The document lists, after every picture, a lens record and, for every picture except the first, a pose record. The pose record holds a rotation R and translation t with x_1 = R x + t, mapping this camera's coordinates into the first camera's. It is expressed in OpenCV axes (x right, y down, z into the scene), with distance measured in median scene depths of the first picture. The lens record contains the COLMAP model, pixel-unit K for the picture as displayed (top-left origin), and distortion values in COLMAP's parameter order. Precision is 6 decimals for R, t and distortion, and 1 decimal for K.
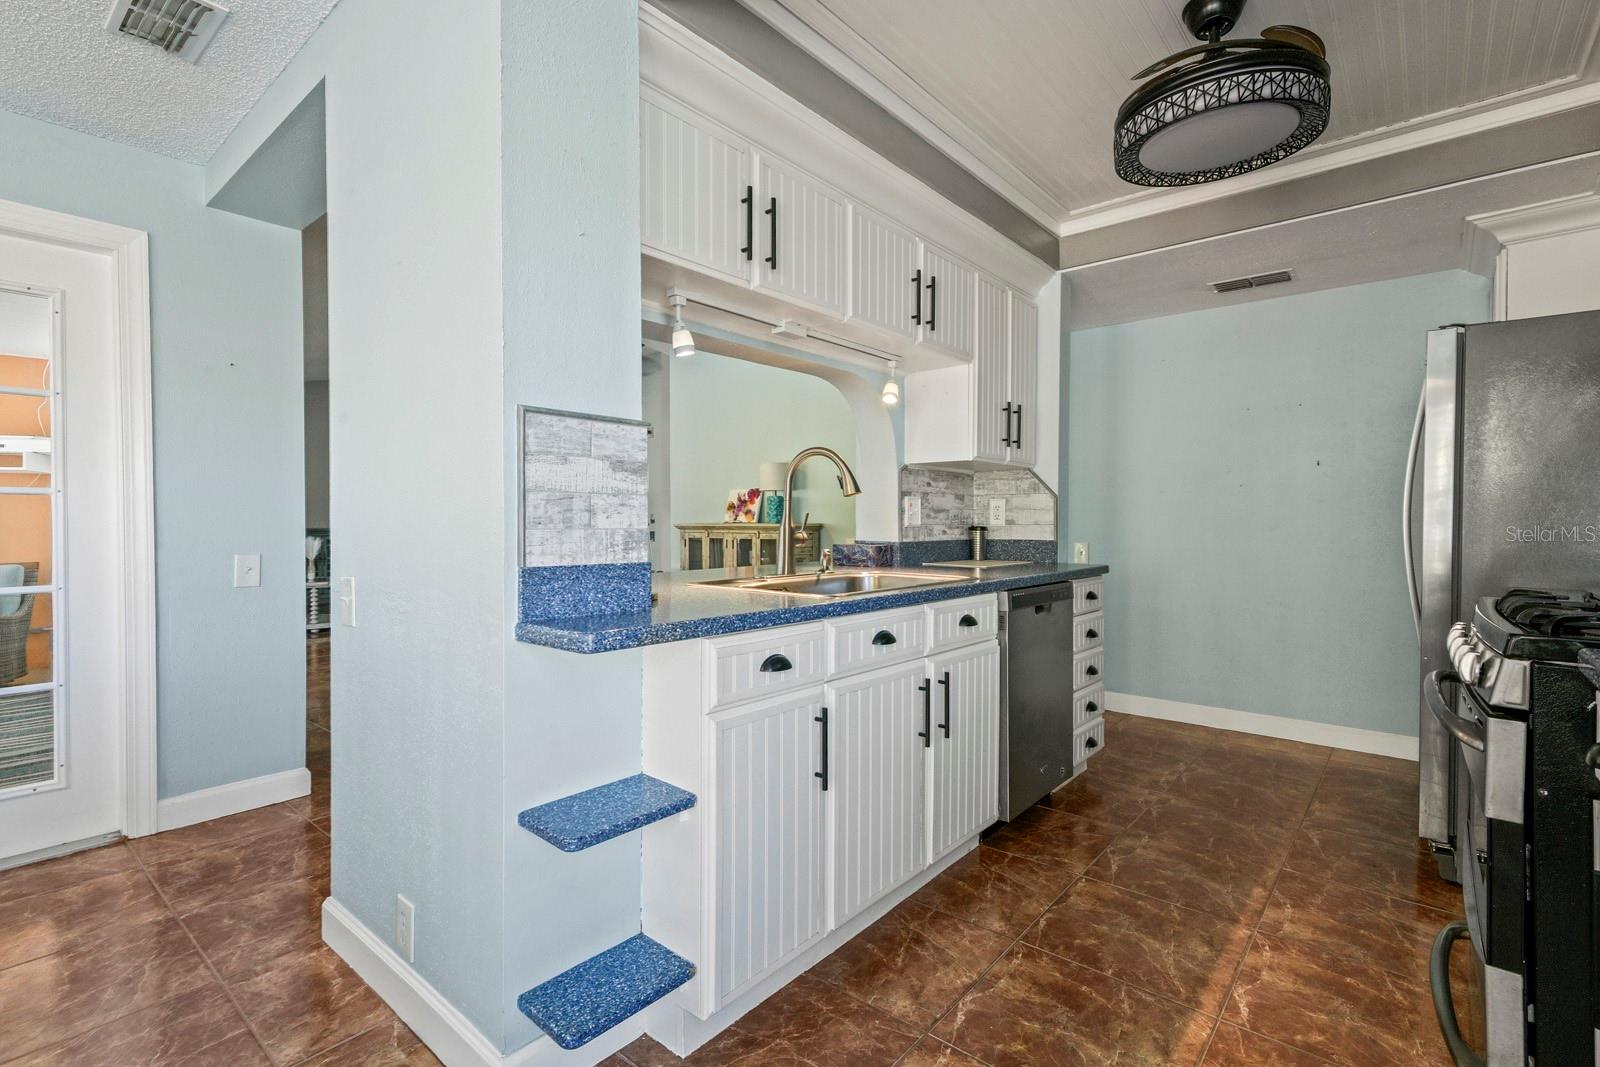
lens RADIAL K [[752.3, 0, 795.2], [0, 752.3, 531.1], [0, 0, 1]] dist [0.001715, 0.000017]
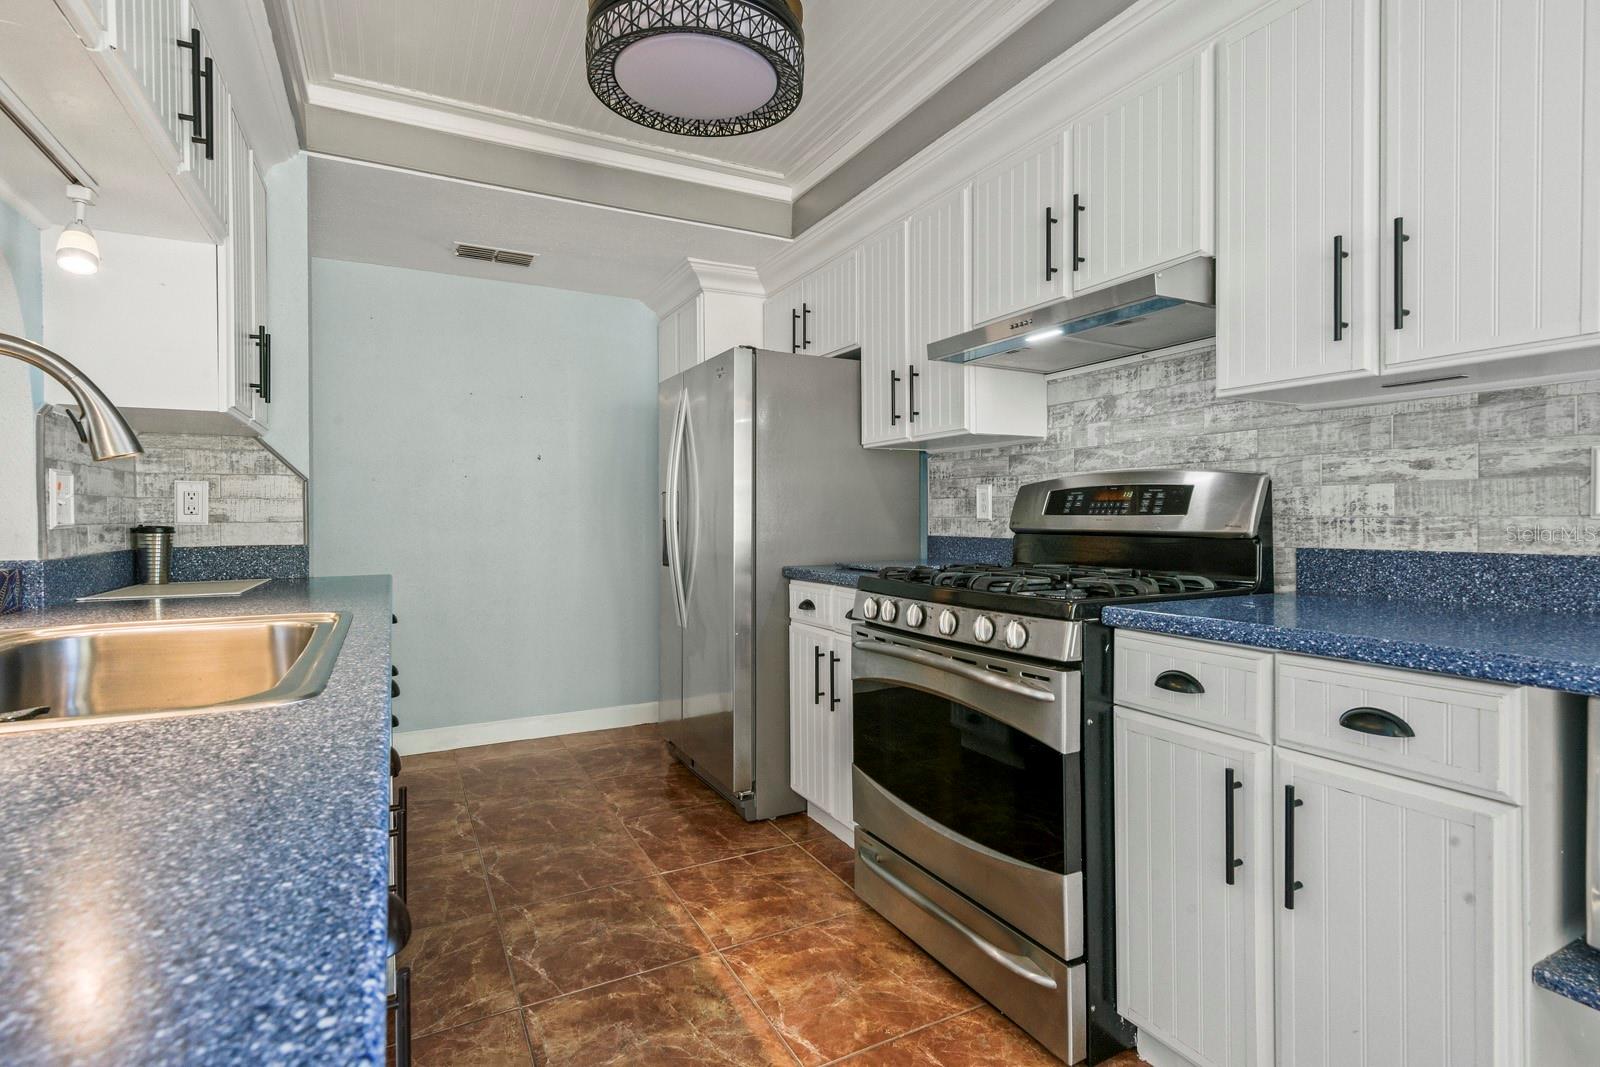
lens RADIAL K [[763.2, 0, 802.0], [0, 763.2, 521.2], [0, 0, 1]] dist [0.011496, -0.003370]
pose [[0.368548, -0.012104, 0.929530, -0.150791], [0.018463, 0.999813, 0.005699, -0.005138], [-0.929425, 0.015062, 0.368703, 0.362076]]
